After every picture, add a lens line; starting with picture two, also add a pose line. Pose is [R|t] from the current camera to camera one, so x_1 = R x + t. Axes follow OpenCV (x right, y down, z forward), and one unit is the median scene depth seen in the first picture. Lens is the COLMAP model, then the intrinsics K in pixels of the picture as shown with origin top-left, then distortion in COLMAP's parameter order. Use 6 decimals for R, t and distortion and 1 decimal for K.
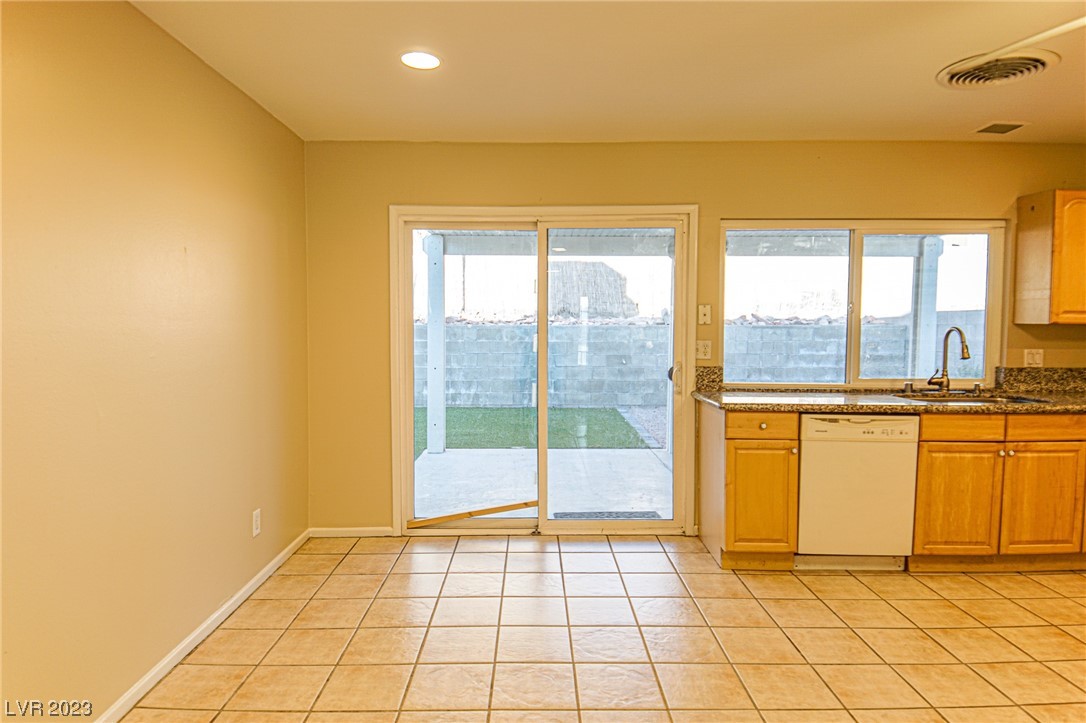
lens RADIAL K [[650.3, 0, 537.0], [0, 650.3, 358.2], [0, 0, 1]] dist [0.060722, -0.064059]
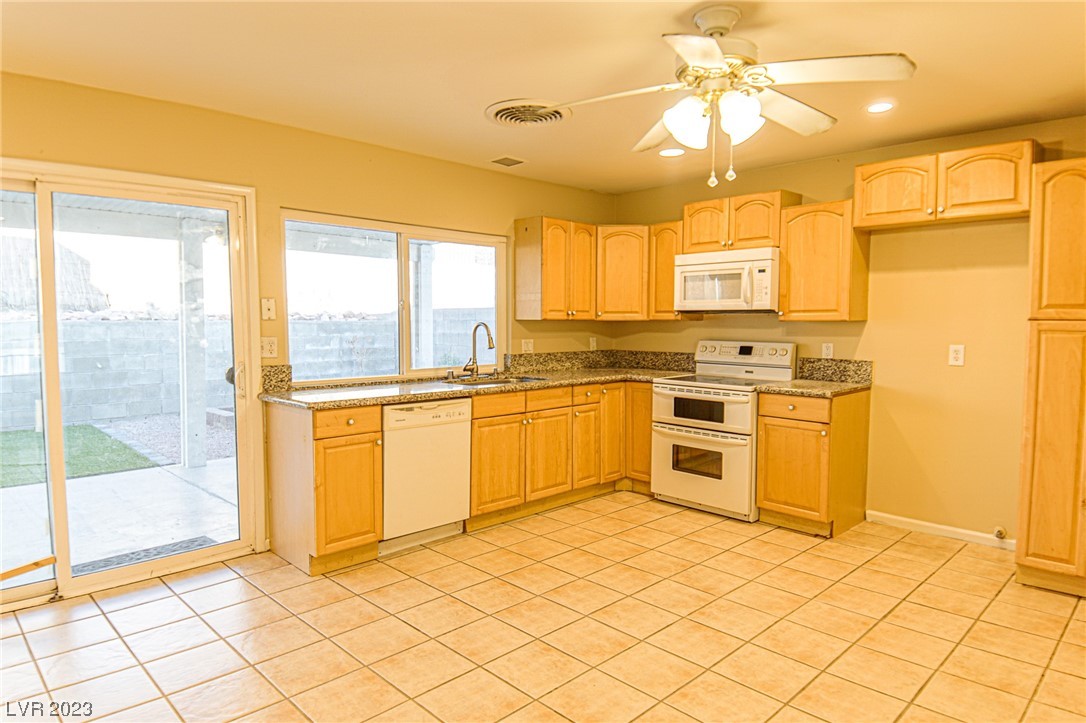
lens RADIAL K [[650.3, 0, 533.0], [0, 650.3, 357.8], [0, 0, 1]] dist [0.060722, -0.064059]
pose [[0.718804, -0.041646, 0.693965, -0.124224], [0.037283, 0.999077, 0.021338, -0.004114], [-0.694213, 0.010535, 0.719693, 0.077841]]
